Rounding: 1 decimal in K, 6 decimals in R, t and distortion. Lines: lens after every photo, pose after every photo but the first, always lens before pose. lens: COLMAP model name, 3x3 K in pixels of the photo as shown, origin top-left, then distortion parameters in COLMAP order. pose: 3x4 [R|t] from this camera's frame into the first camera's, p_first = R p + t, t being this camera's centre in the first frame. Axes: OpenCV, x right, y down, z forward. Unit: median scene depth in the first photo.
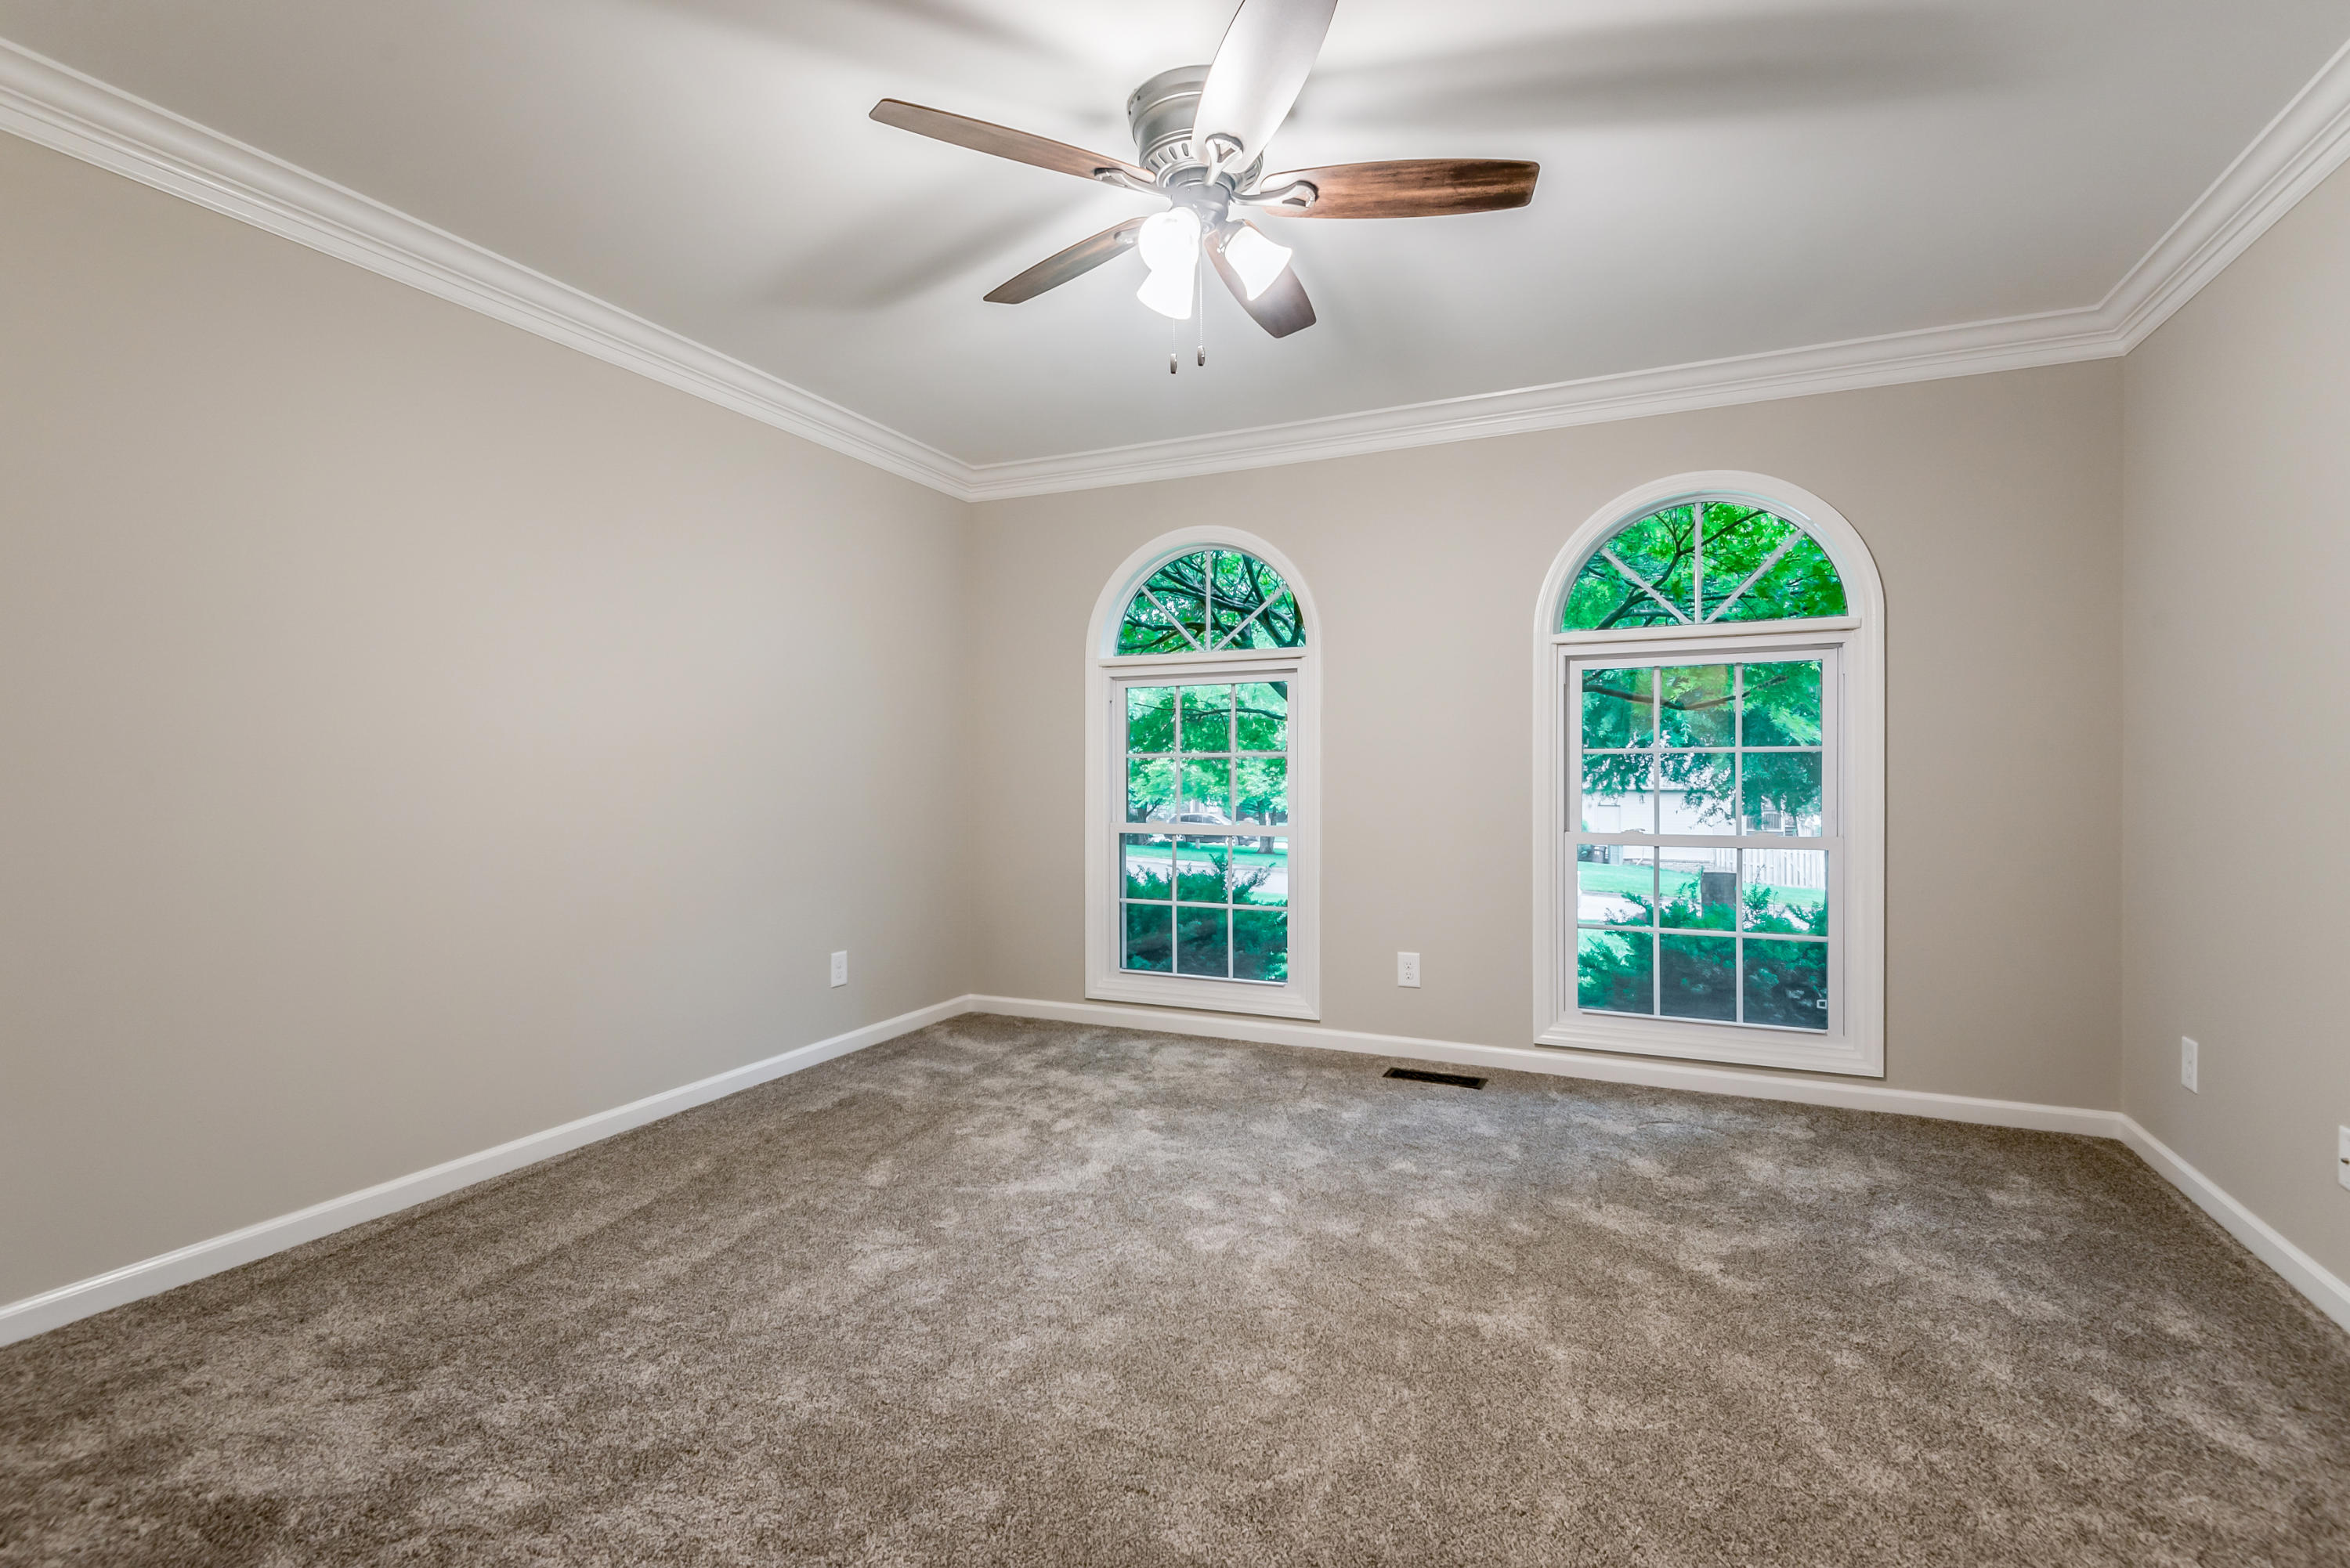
lens RADIAL K [[1071.6, 0, 1174.8], [0, 1071.6, 791.3], [0, 0, 1]] dist [0.023906, -0.006331]
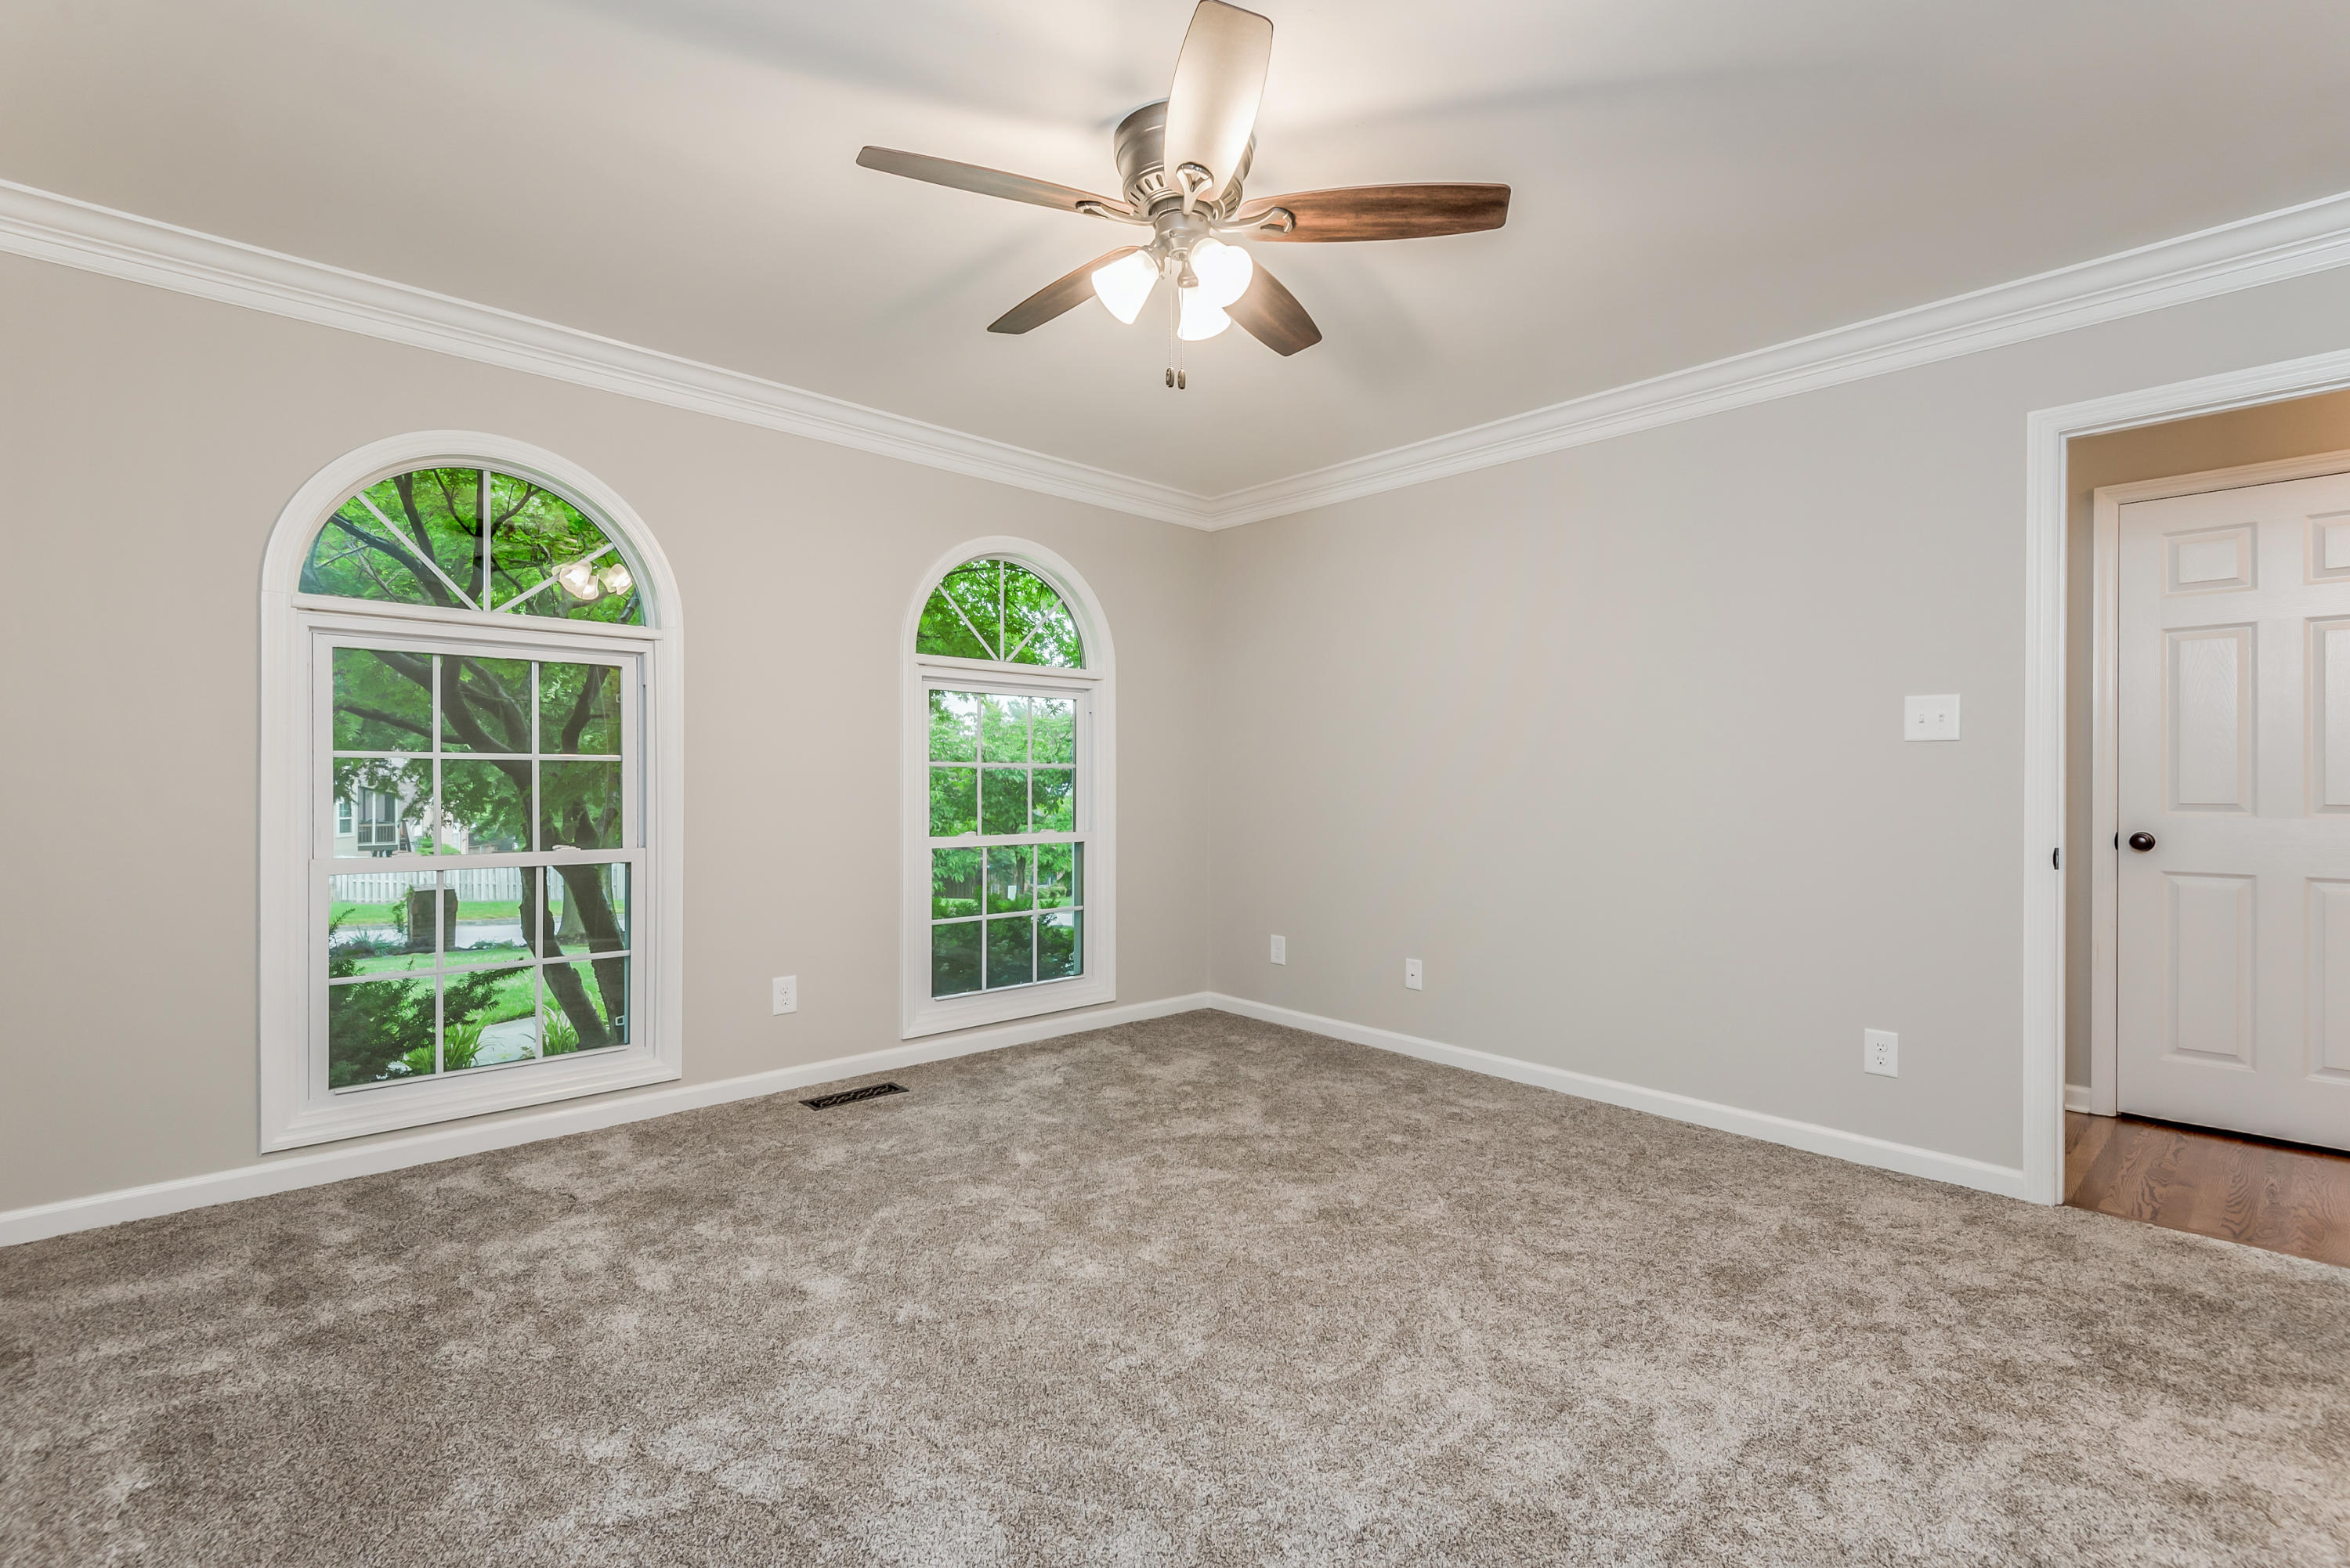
lens RADIAL K [[1071.6, 0, 1171.4], [0, 1071.6, 775.5], [0, 0, 1]] dist [0.023906, -0.006331]
pose [[0.398816, 0.006526, 0.917008, -0.552953], [0.014032, 0.999814, -0.013218, -0.005161], [-0.916924, 0.018139, 0.398650, 0.357234]]
